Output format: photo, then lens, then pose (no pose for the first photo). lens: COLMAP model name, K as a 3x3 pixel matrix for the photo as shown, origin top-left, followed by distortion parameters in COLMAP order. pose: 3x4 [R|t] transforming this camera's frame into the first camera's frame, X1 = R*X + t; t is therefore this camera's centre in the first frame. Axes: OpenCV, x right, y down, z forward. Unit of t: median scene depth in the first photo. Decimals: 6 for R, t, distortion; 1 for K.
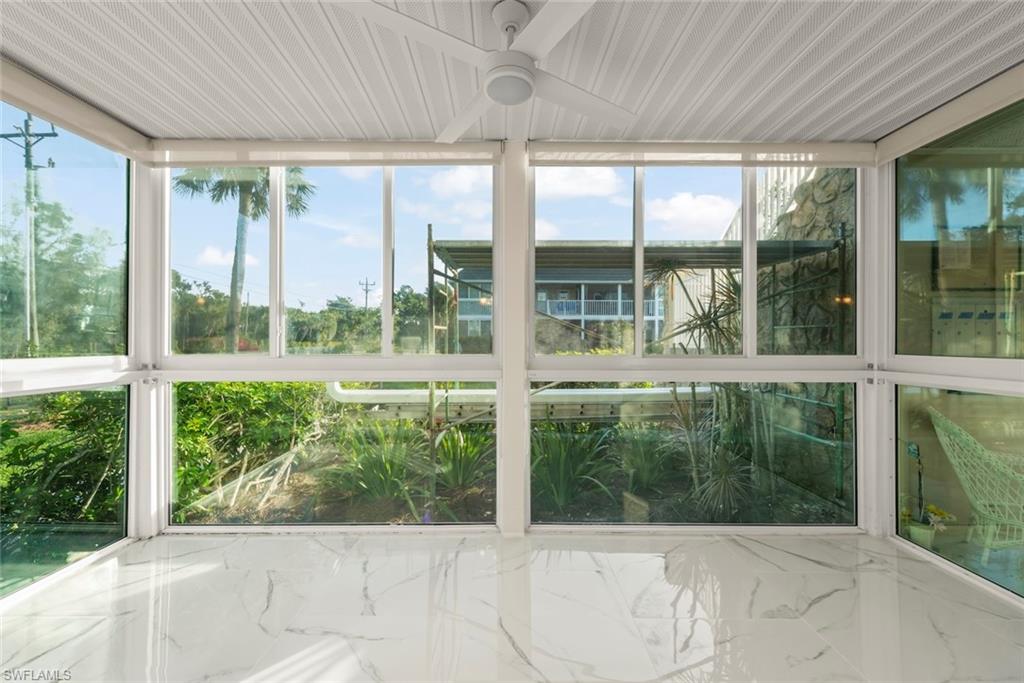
lens RADIAL K [[394.9, 0, 512.0], [0, 394.9, 341.5], [0, 0, 1]] dist [-0.006637, -0.000078]
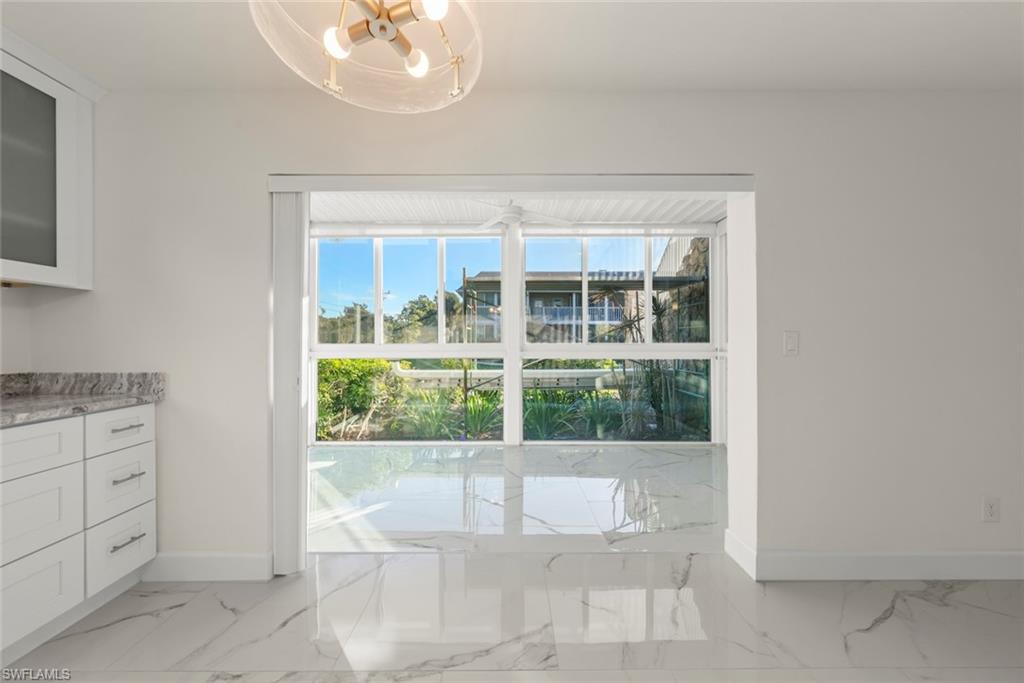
lens RADIAL K [[357.5, 0, 512.0], [0, 357.5, 341.5], [0, 0, 1]] dist [-0.002687, -0.000143]
pose [[0.999996, -0.002402, -0.001400, 0.000621], [0.002392, 0.999972, -0.007024, 0.031478], [0.001416, 0.007020, 0.999974, -0.506950]]
